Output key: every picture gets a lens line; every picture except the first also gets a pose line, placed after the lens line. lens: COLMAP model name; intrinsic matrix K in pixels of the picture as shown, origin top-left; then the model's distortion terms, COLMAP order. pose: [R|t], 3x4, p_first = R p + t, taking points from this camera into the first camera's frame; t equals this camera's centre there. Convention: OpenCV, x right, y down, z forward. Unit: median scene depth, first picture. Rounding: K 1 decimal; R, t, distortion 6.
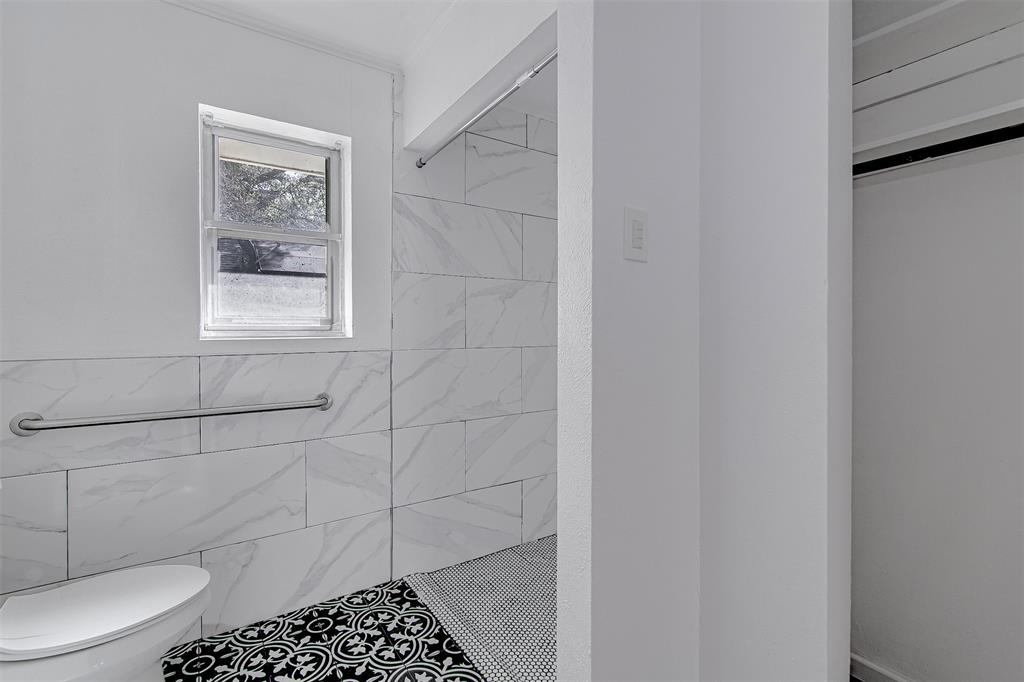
lens RADIAL K [[470.7, 0, 515.9], [0, 470.7, 332.3], [0, 0, 1]] dist [0.001935, 0.000048]
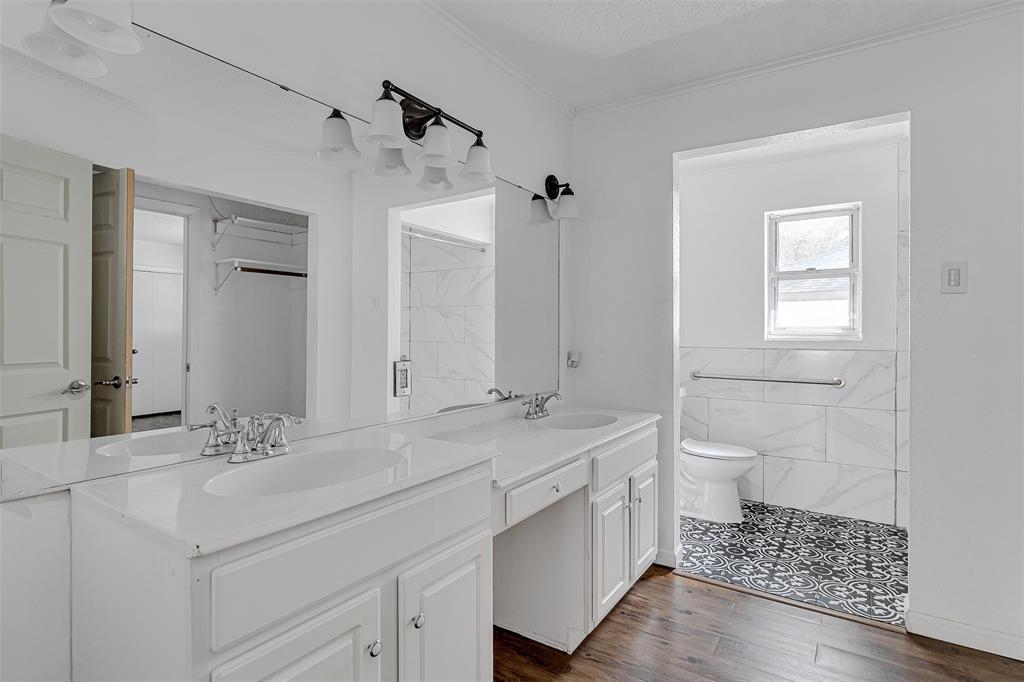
lens RADIAL K [[521.9, 0, 513.9], [0, 521.9, 335.2], [0, 0, 1]] dist [0.001951, 0.000594]
pose [[0.389661, 0.005490, -0.920942, 0.724597], [-0.010946, 0.999939, 0.001329, 0.004559], [0.920893, 0.009563, 0.389698, -0.609461]]
